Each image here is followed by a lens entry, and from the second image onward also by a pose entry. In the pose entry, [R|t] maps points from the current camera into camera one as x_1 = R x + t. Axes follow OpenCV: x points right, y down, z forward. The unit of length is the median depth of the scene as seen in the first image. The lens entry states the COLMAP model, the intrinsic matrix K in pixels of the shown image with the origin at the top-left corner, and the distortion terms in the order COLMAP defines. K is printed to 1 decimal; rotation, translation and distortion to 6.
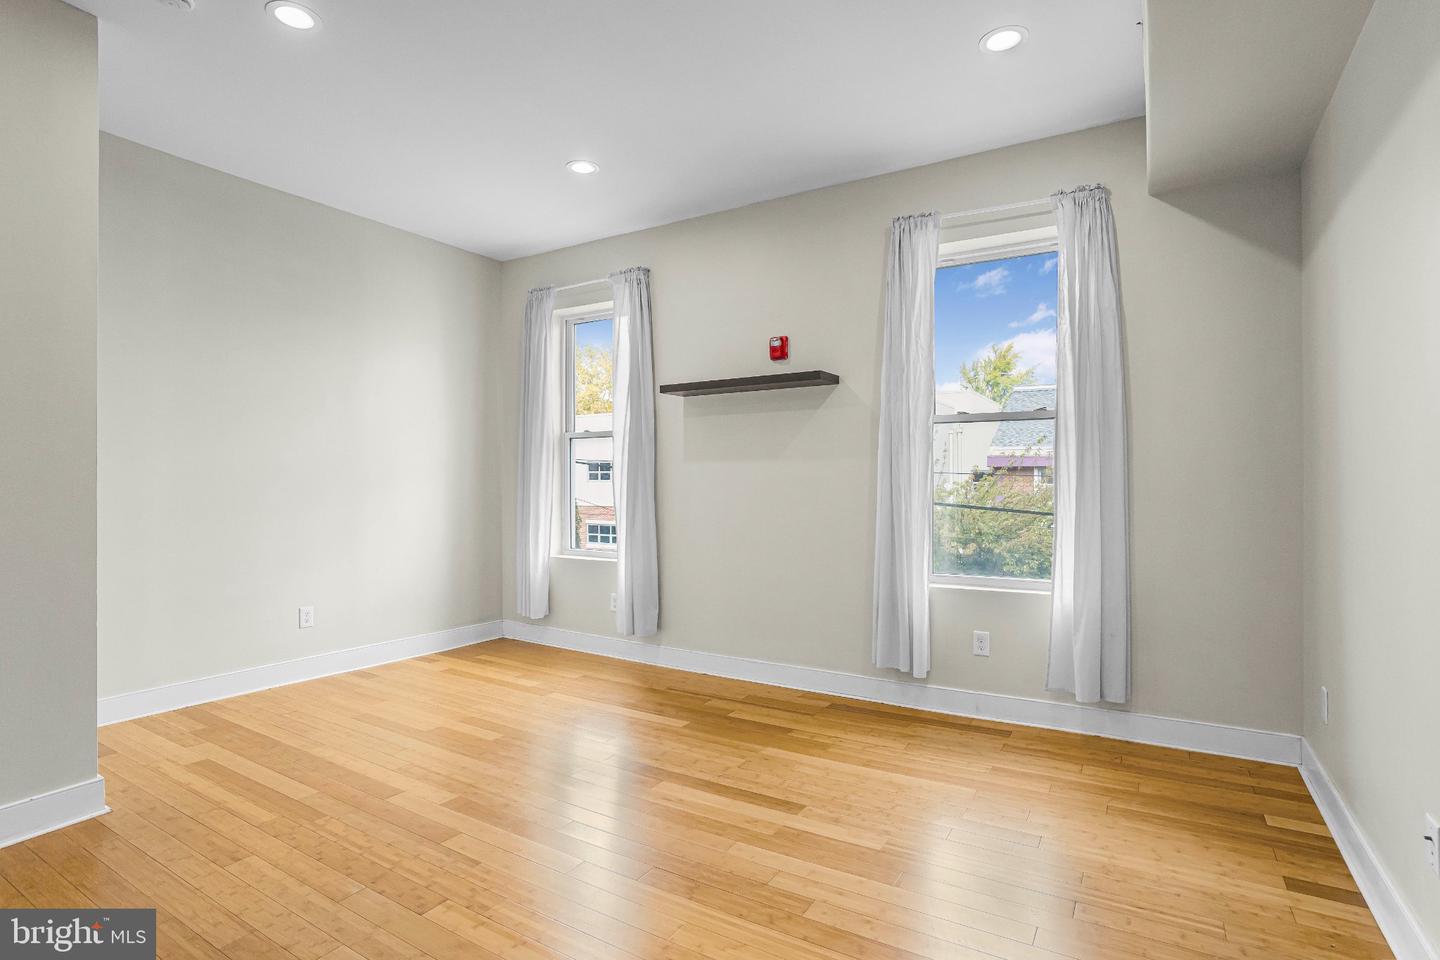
lens RADIAL K [[715.8, 0, 715.1], [0, 715.8, 485.5], [0, 0, 1]] dist [-0.068725, 0.039573]
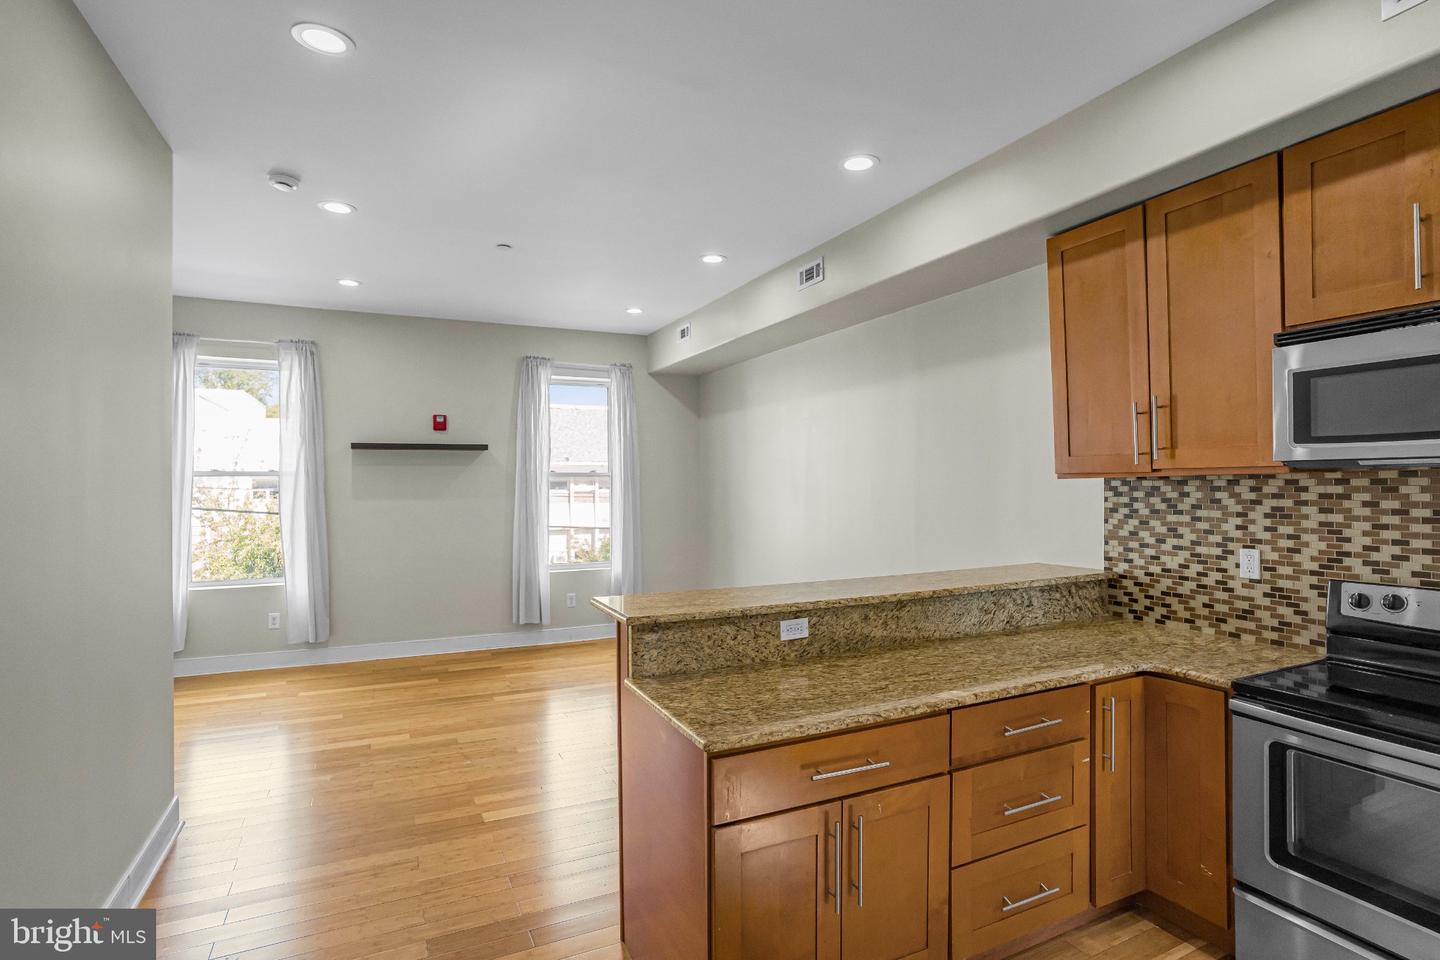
lens RADIAL K [[715.8, 0, 715.1], [0, 715.8, 485.5], [0, 0, 1]] dist [-0.068725, 0.039573]
pose [[0.534152, -0.006476, 0.845363, -1.096417], [0.006685, 0.999972, 0.003437, -0.085119], [-0.845362, 0.003815, 0.534181, -0.328032]]
